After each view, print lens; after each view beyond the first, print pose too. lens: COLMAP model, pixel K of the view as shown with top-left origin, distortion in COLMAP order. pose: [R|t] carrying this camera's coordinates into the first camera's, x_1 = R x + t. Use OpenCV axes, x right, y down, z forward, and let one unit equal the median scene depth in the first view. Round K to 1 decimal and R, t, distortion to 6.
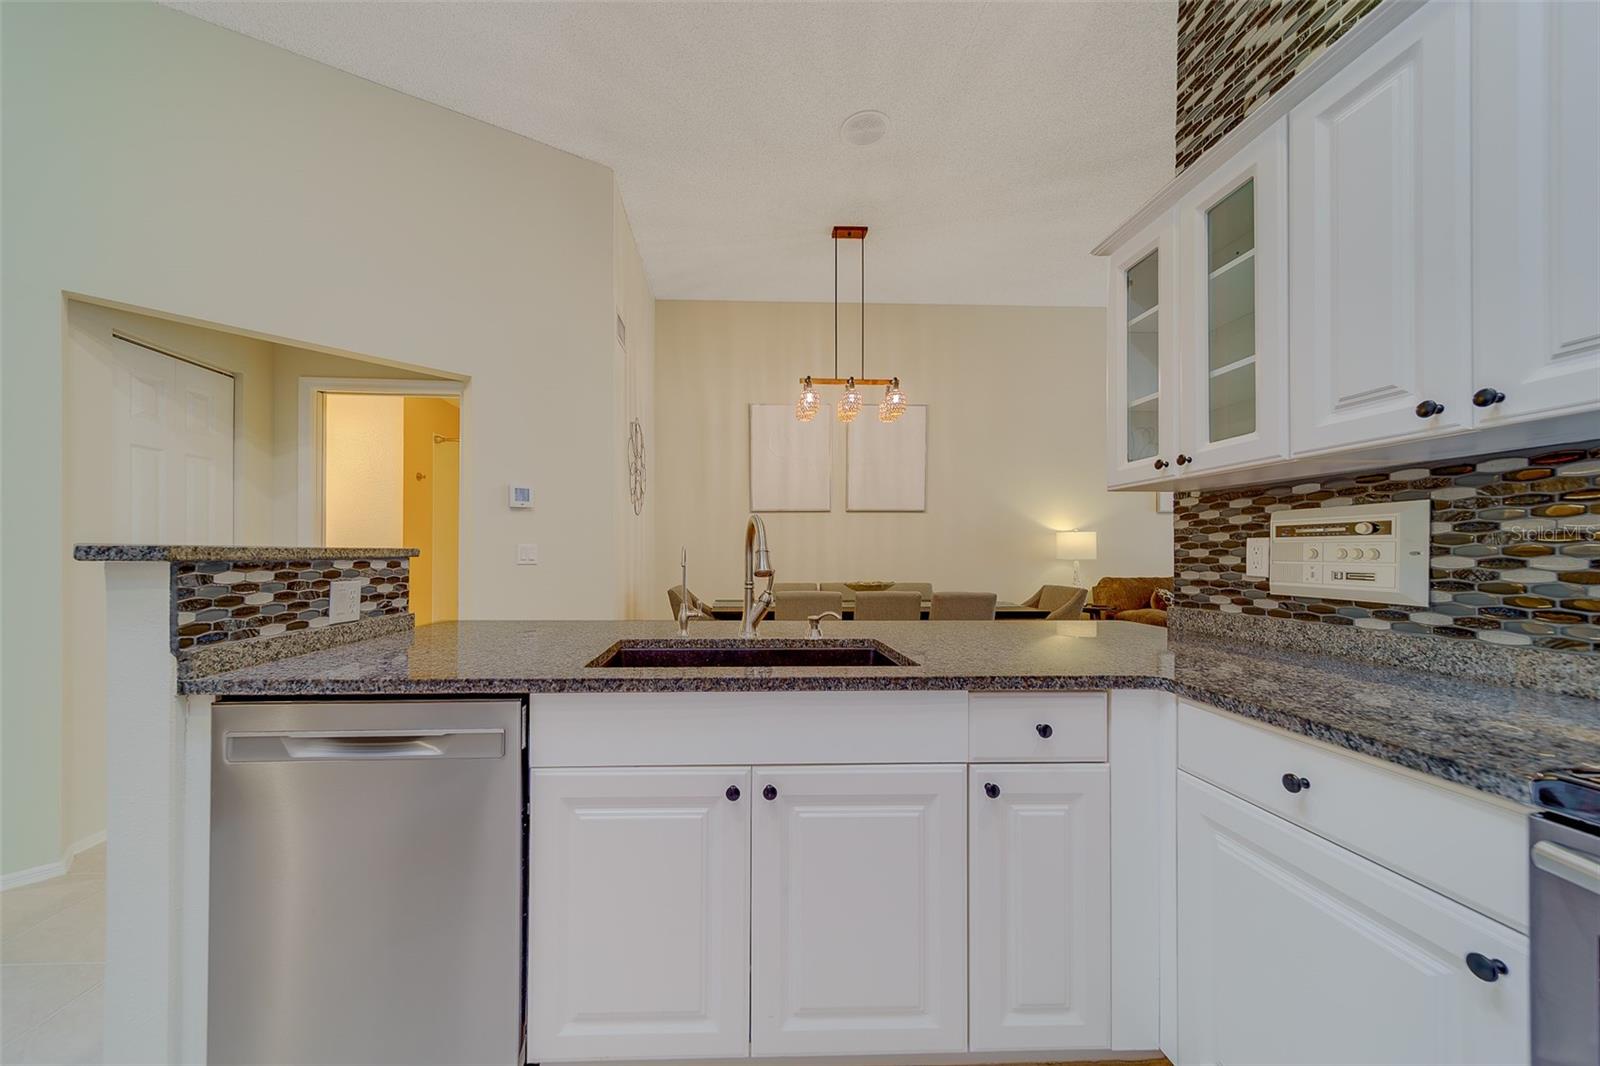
lens RADIAL K [[570.8, 0, 751.2], [0, 570.8, 549.8], [0, 0, 1]] dist [0.010074, -0.001233]
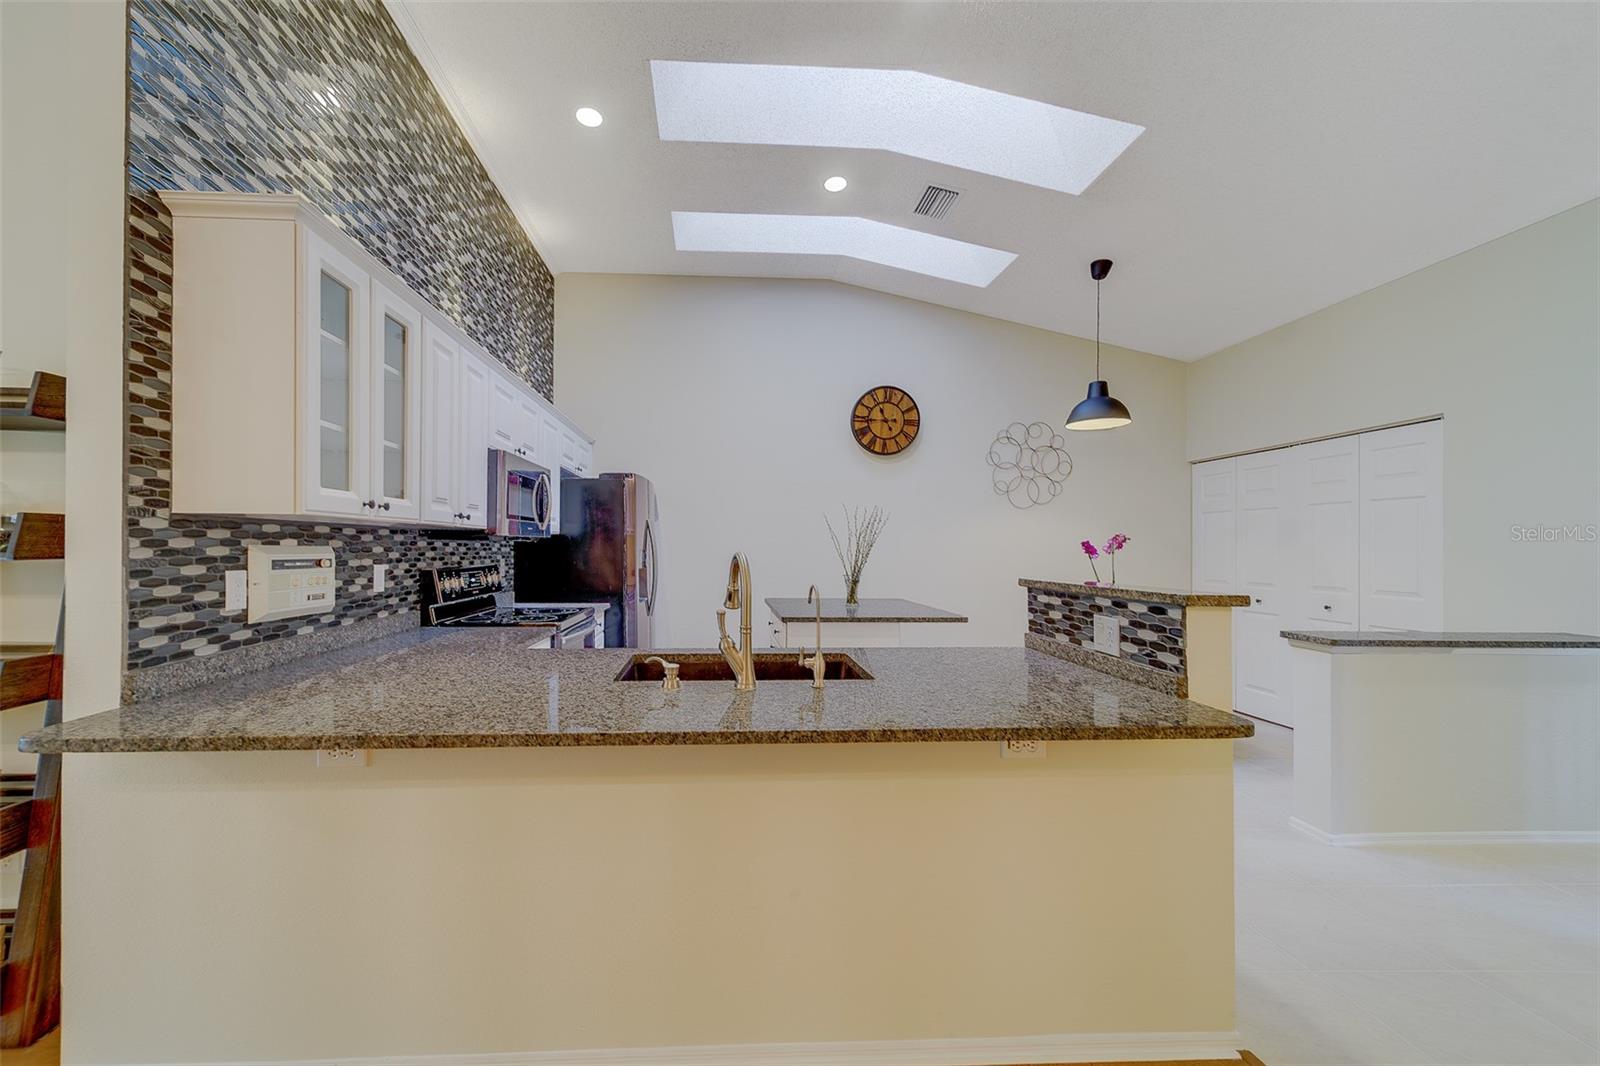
lens RADIAL K [[592.6, 0, 757.8], [0, 592.6, 546.1], [0, 0, 1]] dist [0.008051, -0.000186]
pose [[-0.999338, -0.010418, -0.034863, 0.011267], [-0.010038, 0.999888, -0.011060, -0.061611], [0.034974, -0.010703, -0.999331, 2.082080]]
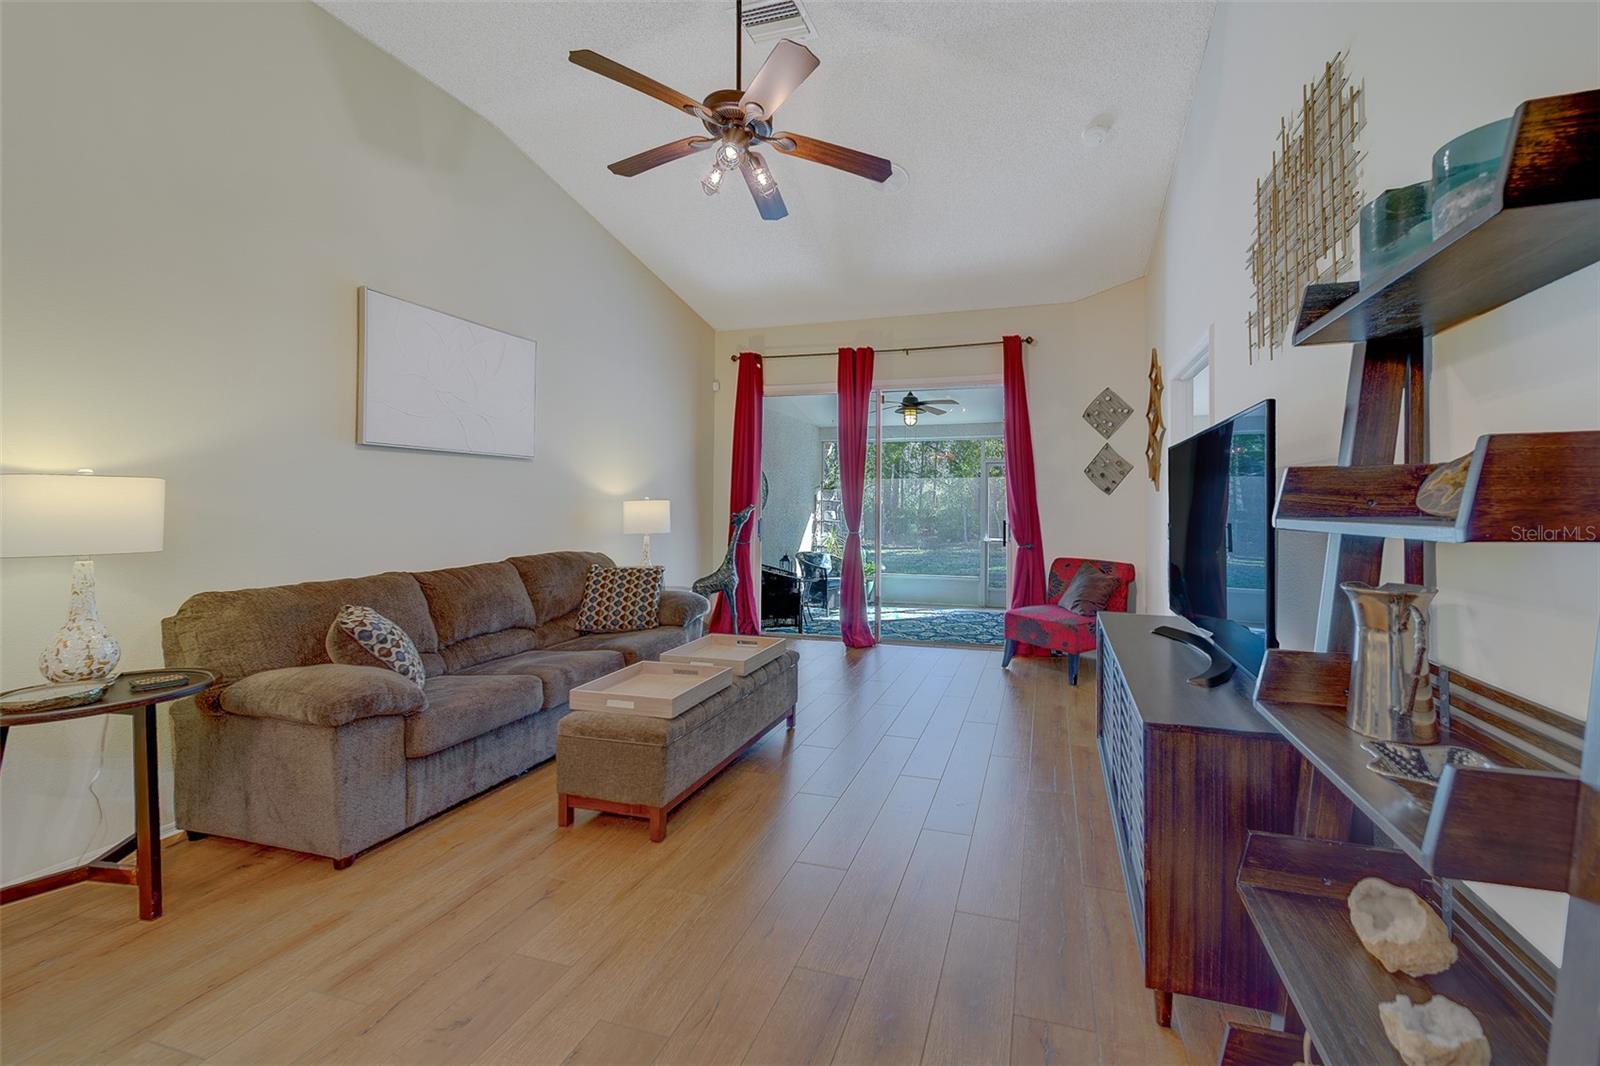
lens RADIAL K [[592.6, 0, 885.7], [0, 592.6, 496.6], [0, 0, 1]] dist [0.008051, -0.000186]
pose [[0.275077, 0.011912, 0.961348, 1.123144], [-0.009924, 0.999905, -0.009551, -0.062322], [-0.961371, -0.006913, 0.275170, 1.393441]]
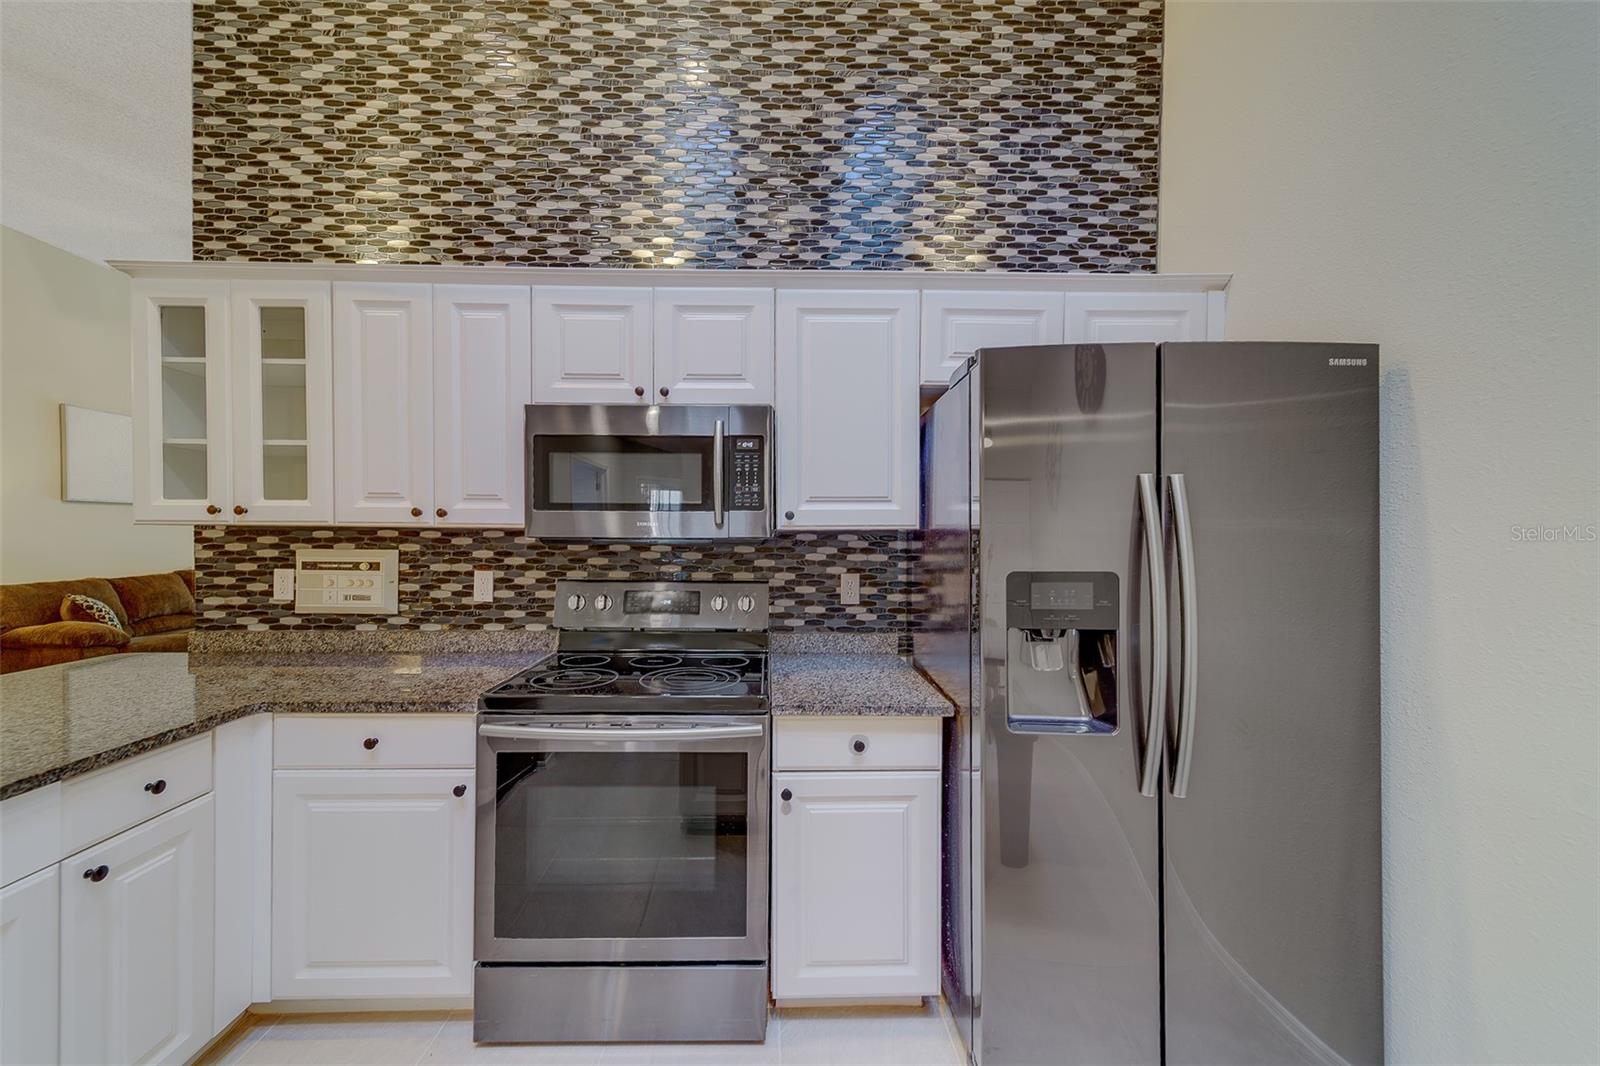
lens RADIAL K [[570.8, 0, 779.4], [0, 570.8, 543.2], [0, 0, 1]] dist [0.010074, -0.001233]
pose [[0.004907, -0.018441, 0.999818, -0.373258], [-0.015279, 0.999712, 0.018514, -0.117430], [-0.999871, -0.015368, 0.004624, -0.089967]]
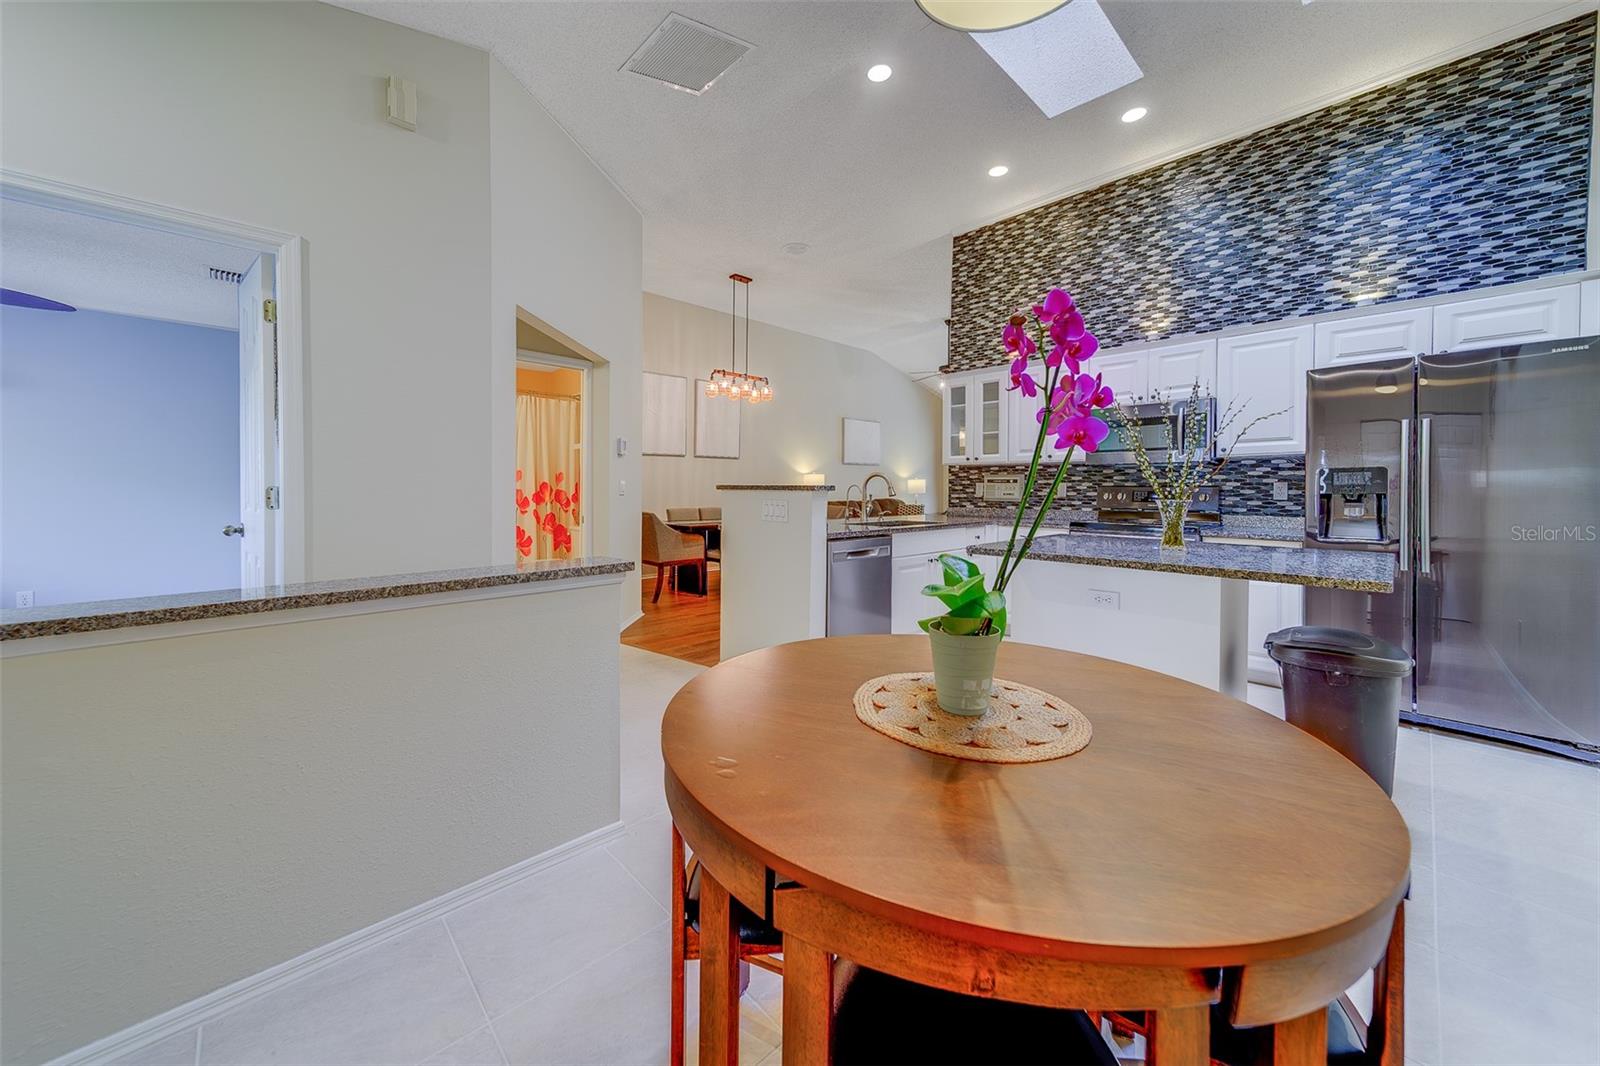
lens RADIAL K [[592.6, 0, 774.3], [0, 592.6, 499.1], [0, 0, 1]] dist [0.008051, -0.000186]
pose [[0.747218, -0.014442, 0.664422, -2.108741], [-0.004873, 0.999618, 0.027208, -0.014675], [-0.664561, -0.023568, 0.746862, -0.671289]]
